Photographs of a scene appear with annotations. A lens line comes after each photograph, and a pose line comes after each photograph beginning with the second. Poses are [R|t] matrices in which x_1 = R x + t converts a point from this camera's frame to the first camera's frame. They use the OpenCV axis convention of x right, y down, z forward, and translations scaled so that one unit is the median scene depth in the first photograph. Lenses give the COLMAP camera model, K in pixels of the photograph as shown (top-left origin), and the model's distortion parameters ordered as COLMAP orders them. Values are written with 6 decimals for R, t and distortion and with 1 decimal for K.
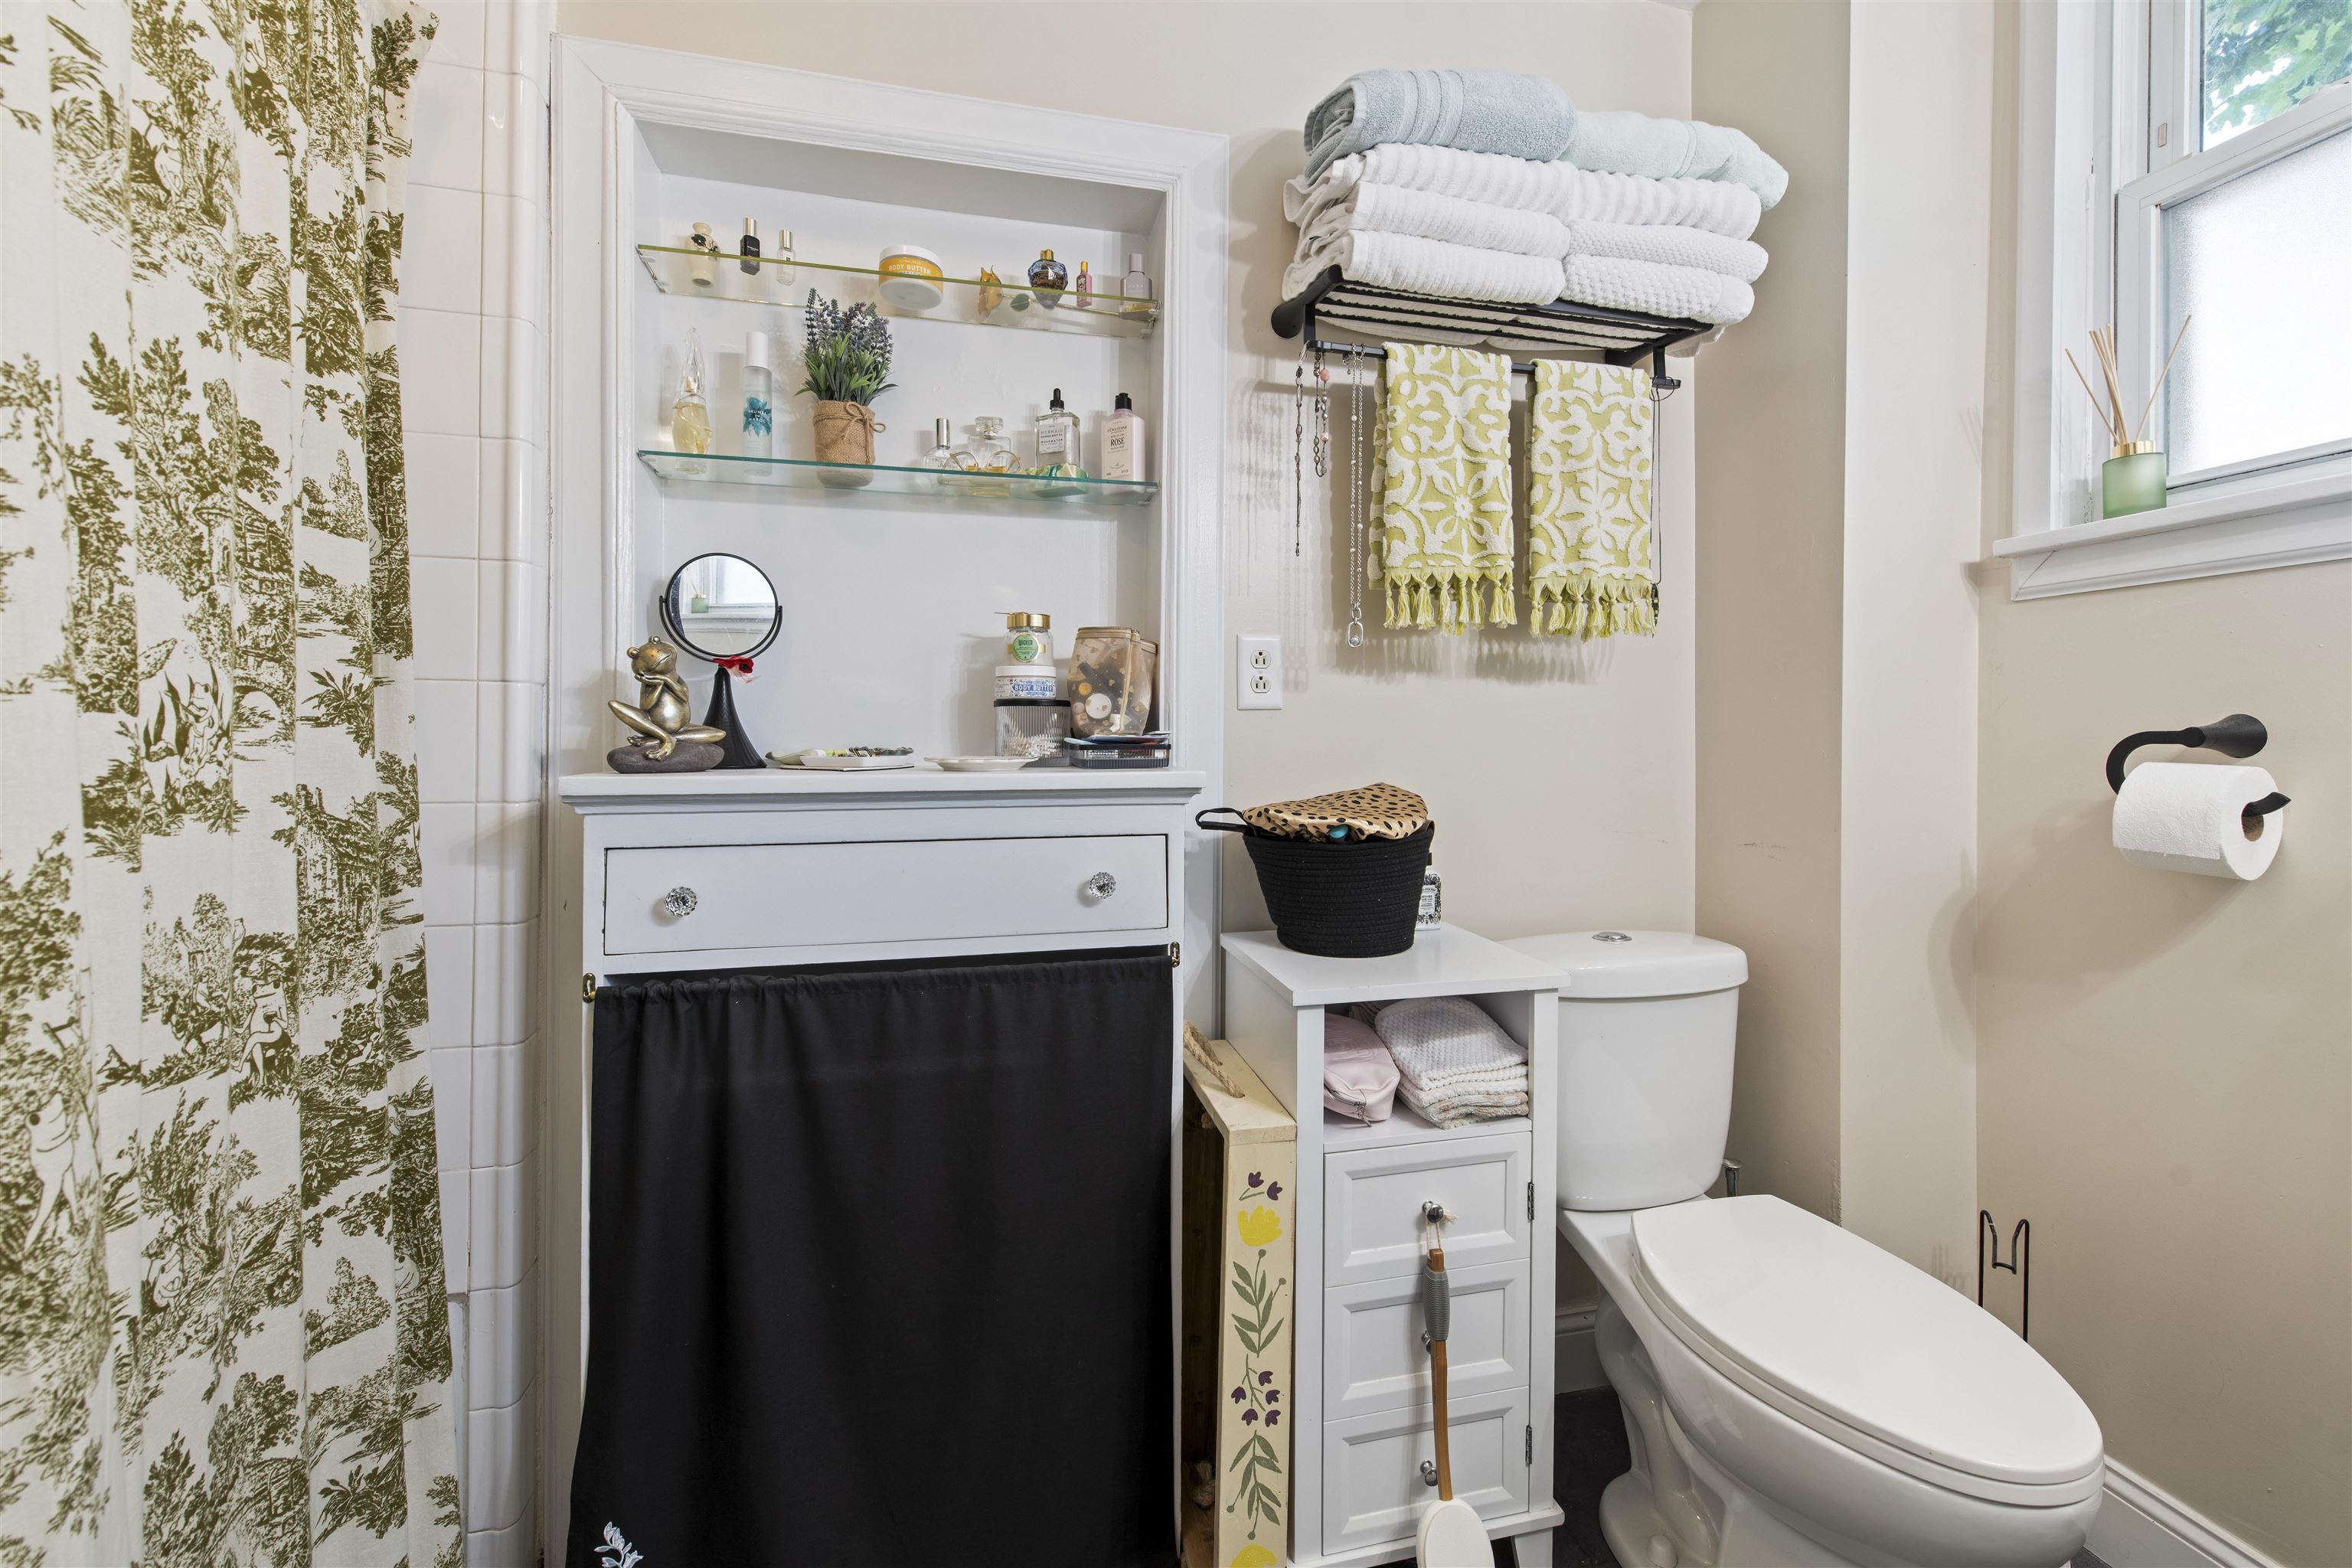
lens RADIAL K [[929.3, 0, 1171.2], [0, 929.3, 770.6], [0, 0, 1]] dist [-0.000656, -0.000272]
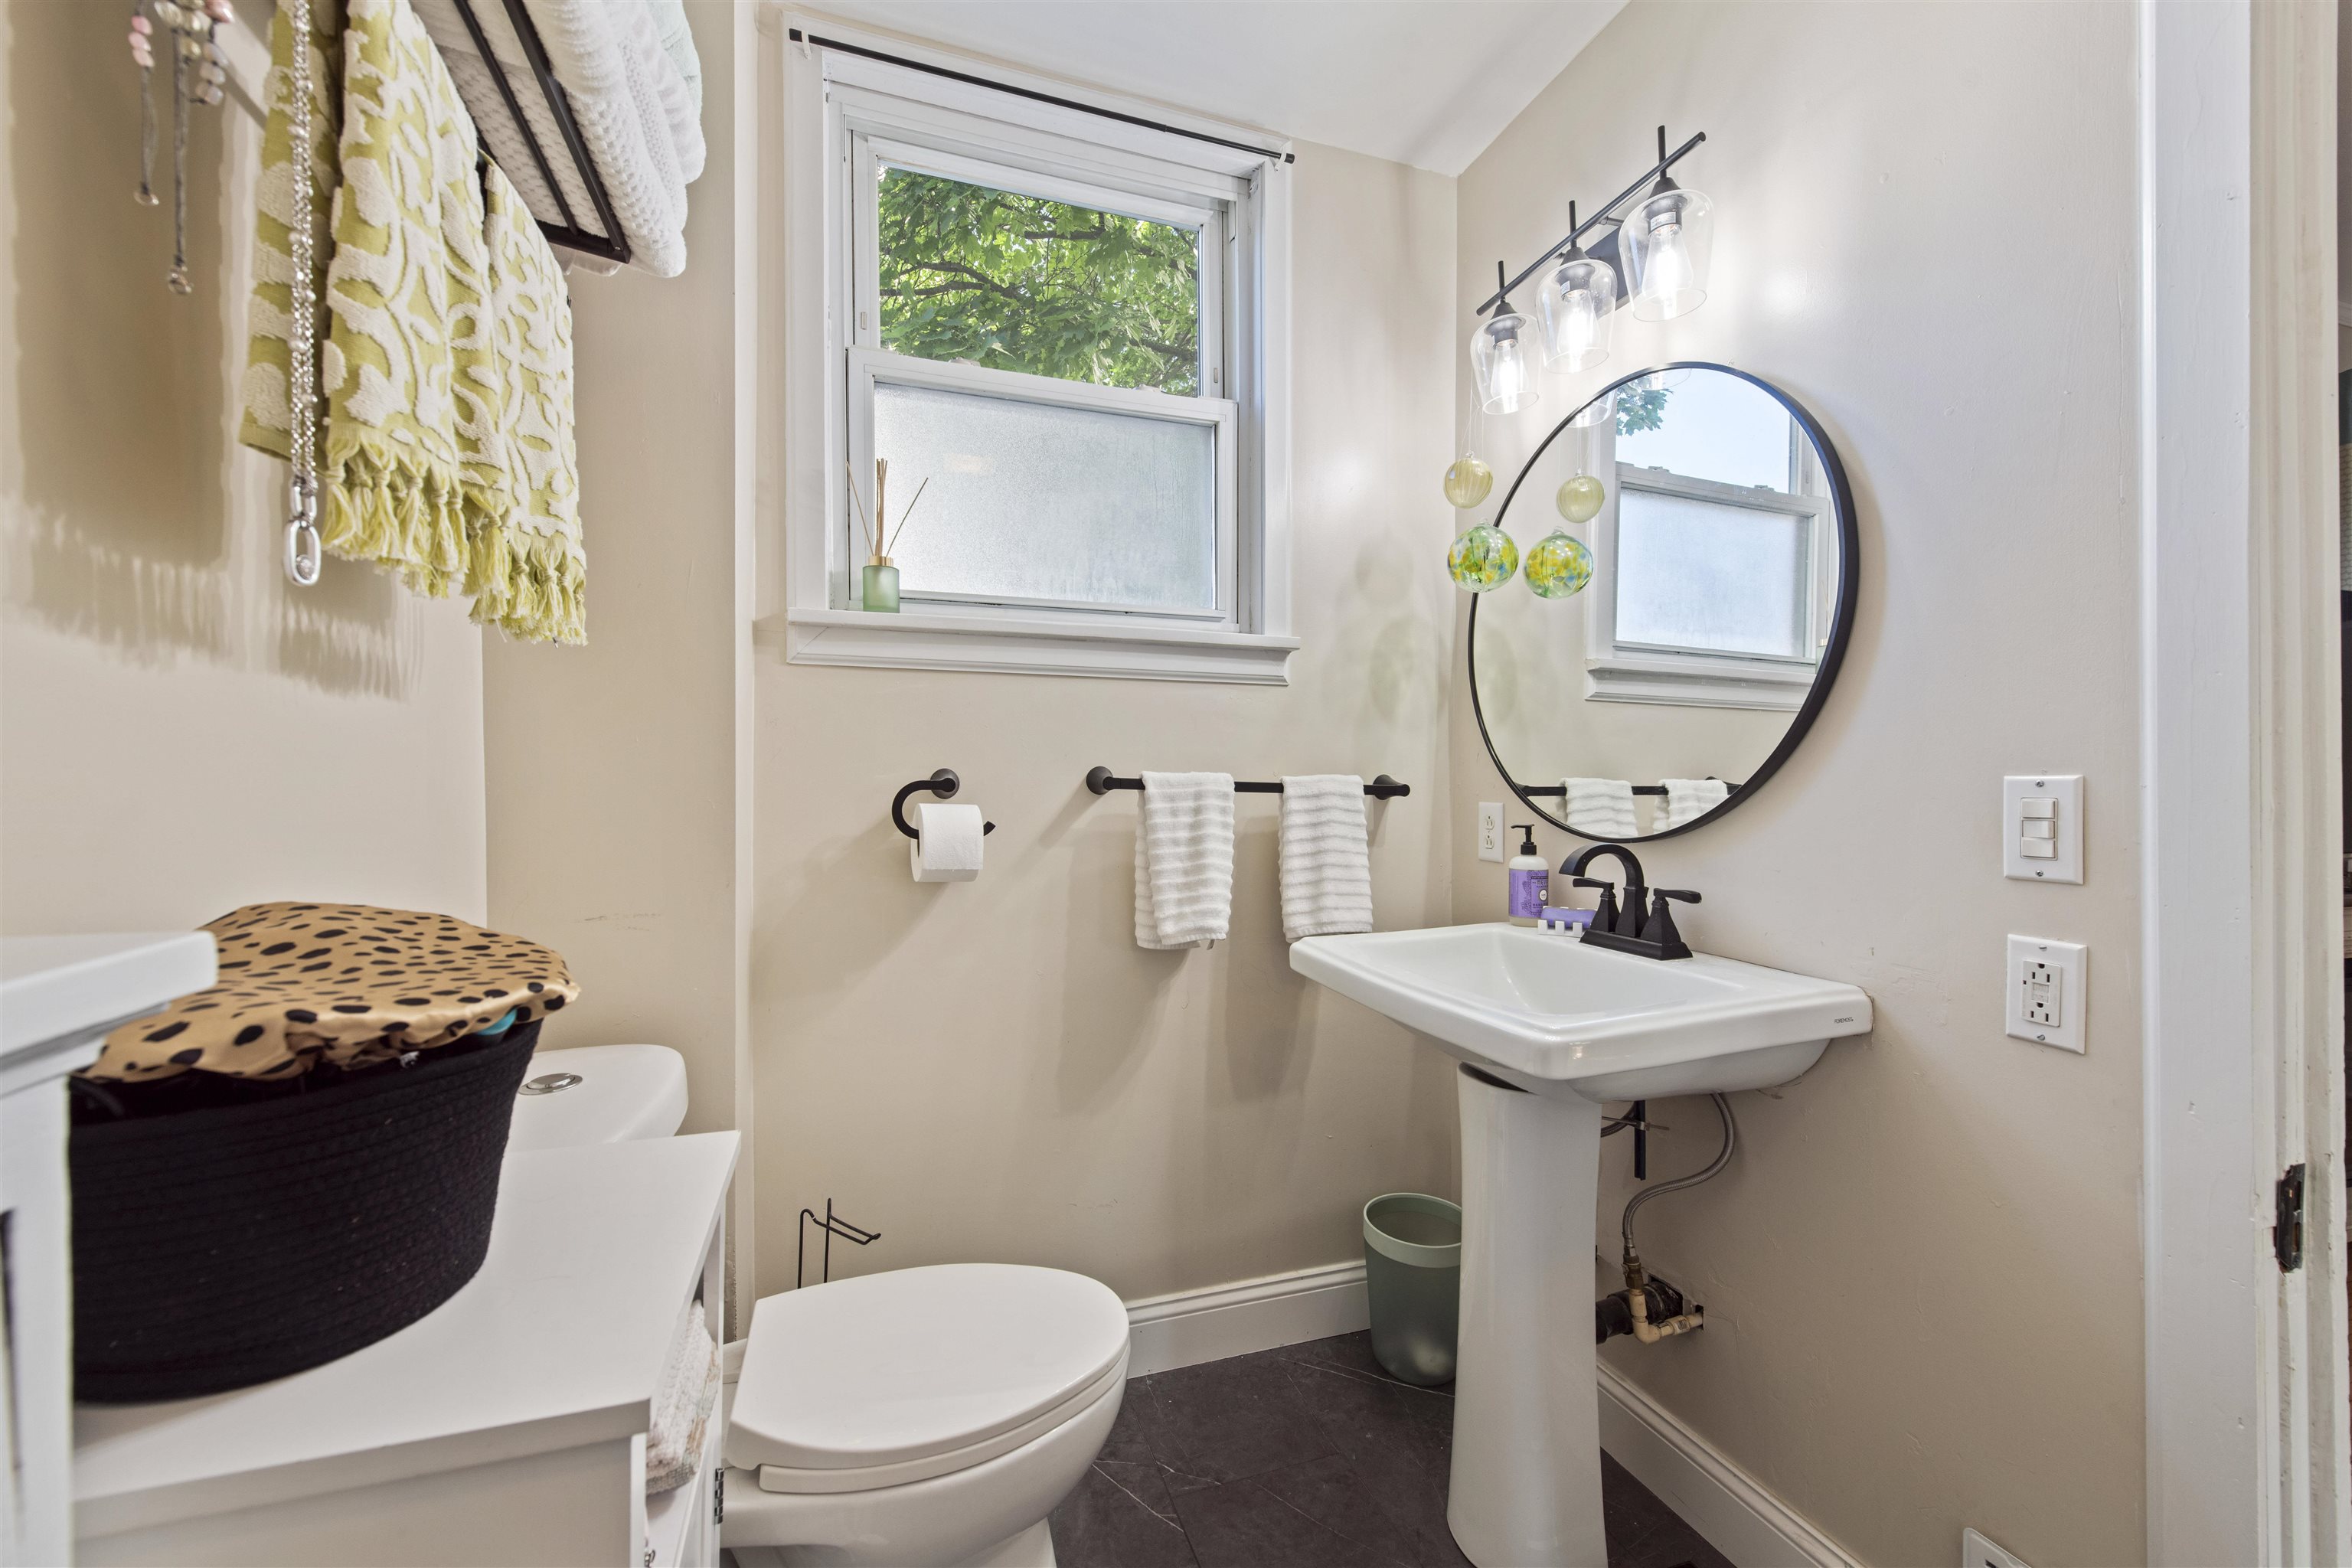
lens RADIAL K [[929.3, 0, 1171.2], [0, 929.3, 770.6], [0, 0, 1]] dist [-0.000656, -0.000272]
pose [[-0.123456, 0.002880, 0.992346, -0.251281], [0.028489, 0.999594, 0.000643, -0.040057], [-0.991941, 0.028350, -0.123488, 0.668196]]
